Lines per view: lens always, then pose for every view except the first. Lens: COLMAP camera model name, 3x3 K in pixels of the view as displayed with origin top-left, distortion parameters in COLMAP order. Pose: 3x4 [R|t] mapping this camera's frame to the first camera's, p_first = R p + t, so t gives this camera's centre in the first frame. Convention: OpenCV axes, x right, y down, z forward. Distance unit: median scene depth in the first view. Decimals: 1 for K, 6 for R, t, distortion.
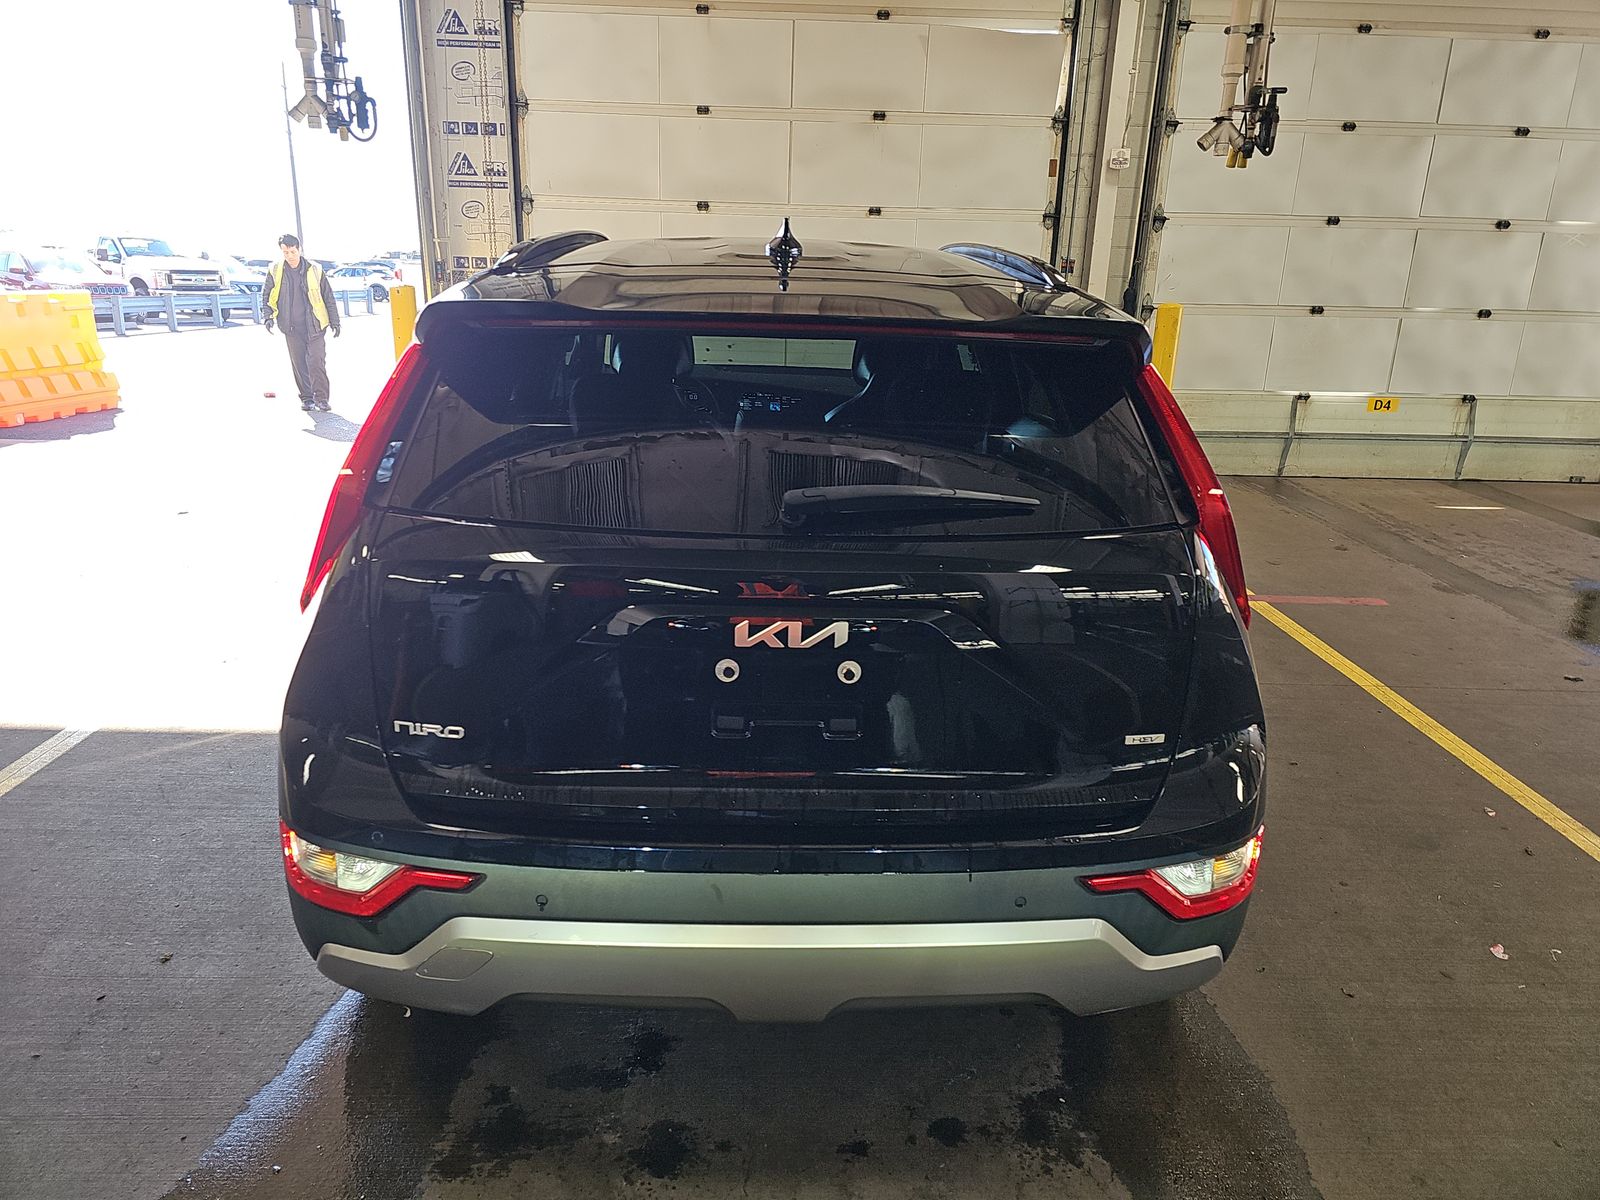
lens RADIAL K [[1062.2, 0, 800.0], [0, 1062.2, 600.0], [0, 0, 1]] dist [0.052935, -0.043484]
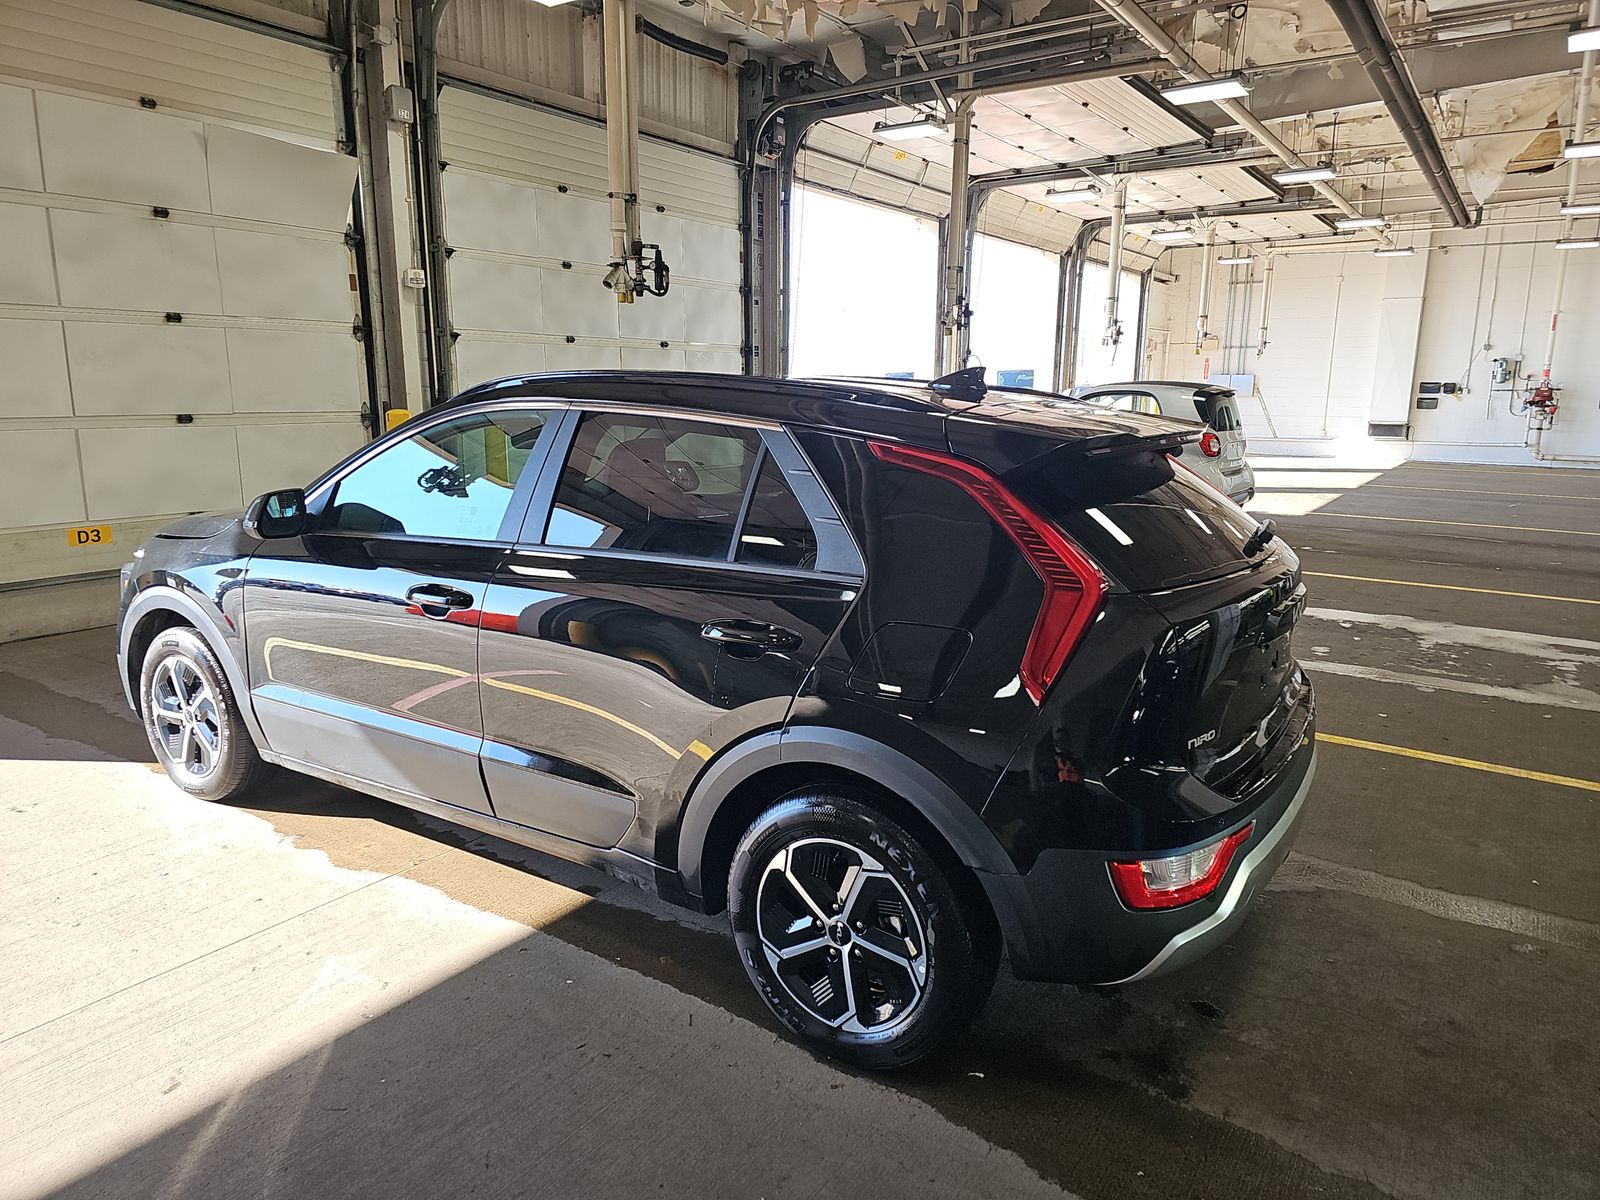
lens RADIAL K [[1062.2, 0, 800.0], [0, 1062.2, 600.0], [0, 0, 1]] dist [0.052935, -0.043484]
pose [[0.581893, -0.182803, 0.792454, -0.377832], [0.247200, 0.968063, 0.041795, -0.053976], [-0.774785, 0.171574, 0.608498, 0.115585]]
